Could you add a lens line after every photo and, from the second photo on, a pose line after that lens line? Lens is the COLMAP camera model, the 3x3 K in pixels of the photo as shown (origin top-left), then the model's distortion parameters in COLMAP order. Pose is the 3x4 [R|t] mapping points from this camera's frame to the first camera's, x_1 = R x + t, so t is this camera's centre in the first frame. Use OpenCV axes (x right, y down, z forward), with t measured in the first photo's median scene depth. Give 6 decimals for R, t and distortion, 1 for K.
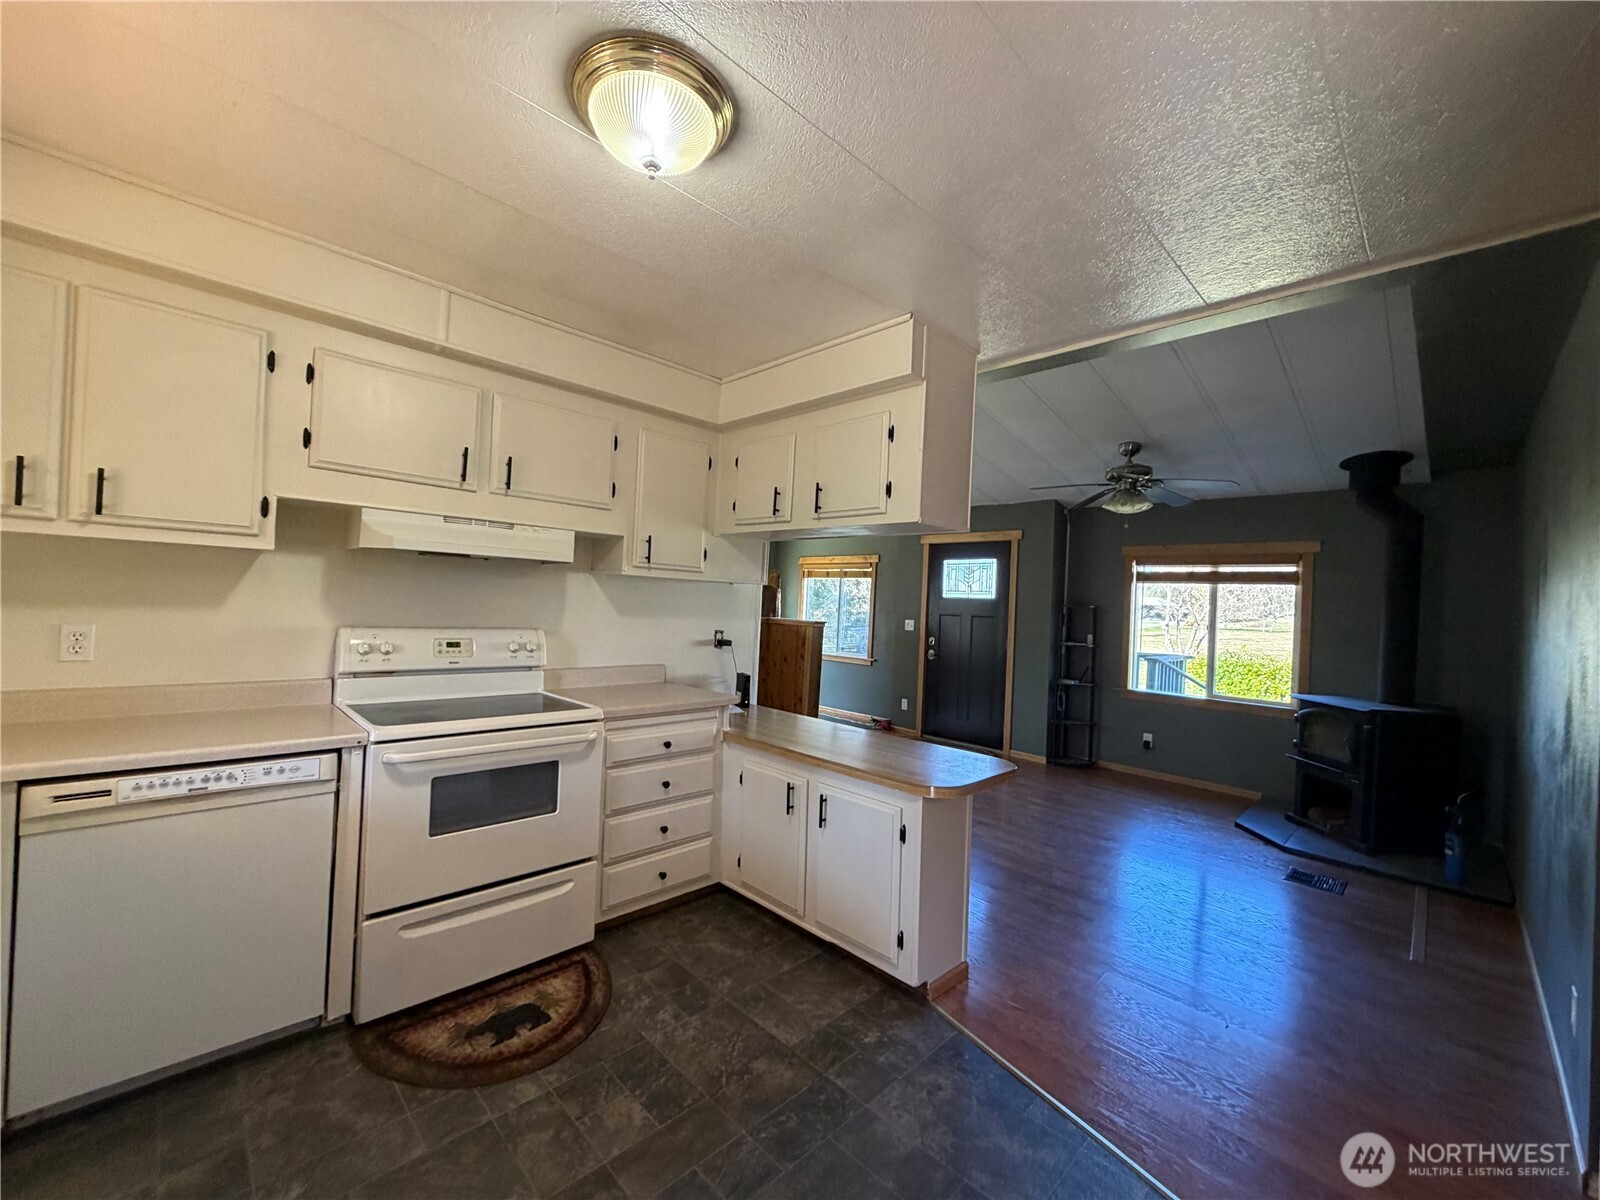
lens RADIAL K [[637.4, 0, 790.8], [0, 637.4, 599.9], [0, 0, 1]] dist [-0.000321, -0.000306]
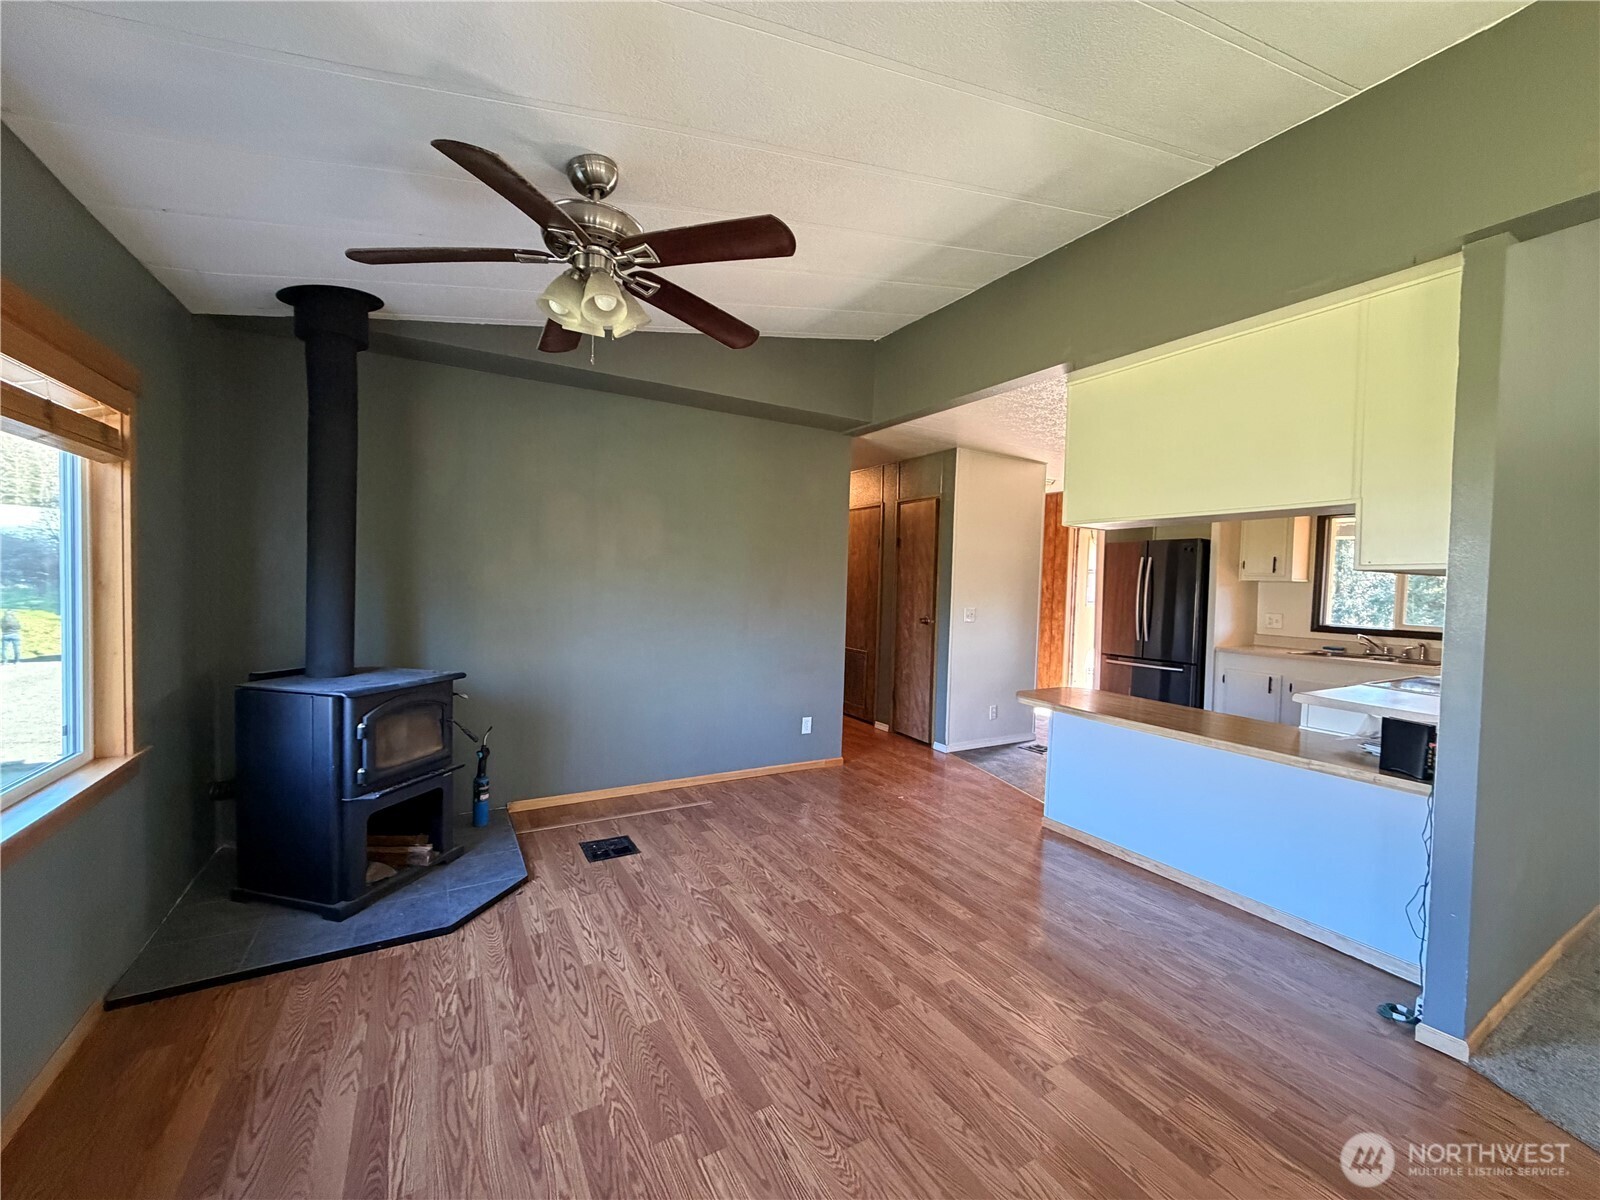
lens RADIAL K [[643.1, 0, 800.0], [0, 643.1, 600.0], [0, 0, 1]] dist [0.003288, -0.000520]
pose [[-0.968420, -0.079638, 0.236265, 0.531115], [-0.072072, 0.996577, 0.040502, 0.031572], [-0.238681, 0.022195, -0.970844, 2.684835]]
